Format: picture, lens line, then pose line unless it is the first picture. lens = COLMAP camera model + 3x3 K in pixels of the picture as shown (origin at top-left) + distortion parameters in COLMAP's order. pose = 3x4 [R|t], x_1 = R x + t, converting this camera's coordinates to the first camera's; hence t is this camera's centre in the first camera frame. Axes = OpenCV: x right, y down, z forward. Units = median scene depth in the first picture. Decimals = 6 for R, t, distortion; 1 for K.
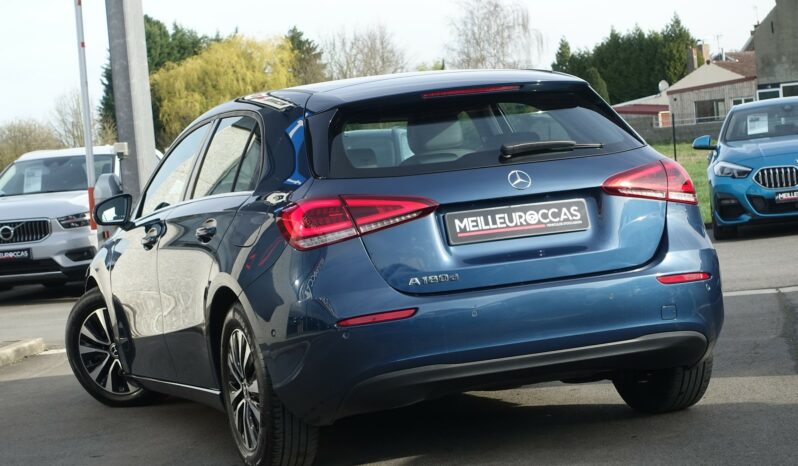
lens RADIAL K [[1816.7, 0, 399.9], [0, 1816.7, 230.5], [0, 0, 1]] dist [0.063408, 0.000000]
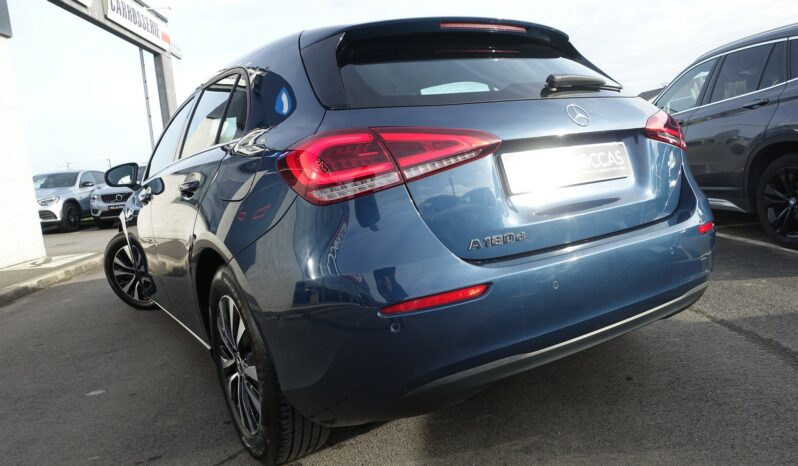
lens RADIAL K [[547.8, 0, 395.8], [0, 547.8, 232.3], [0, 0, 1]] dist [-0.004016, 0.002166]
pose [[0.976200, -0.026609, 0.215232, -0.068711], [0.012169, 0.997602, 0.068136, 0.007235], [-0.216529, -0.063896, 0.974183, 0.755951]]
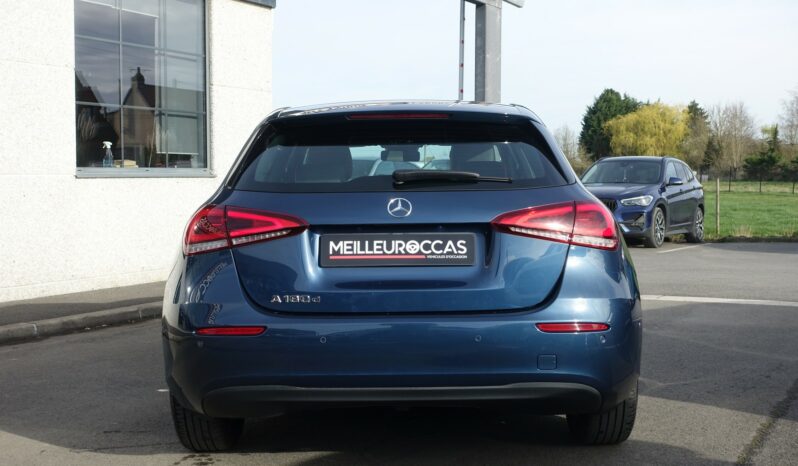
lens RADIAL K [[976.8, 0, 395.4], [0, 976.8, 237.7], [0, 0, 1]] dist [-0.047874, 0.000000]
pose [[0.936868, 0.107046, -0.332897, 0.234753], [-0.094851, 0.994094, 0.052722, -0.038379], [0.336574, -0.017818, 0.941488, 0.497329]]
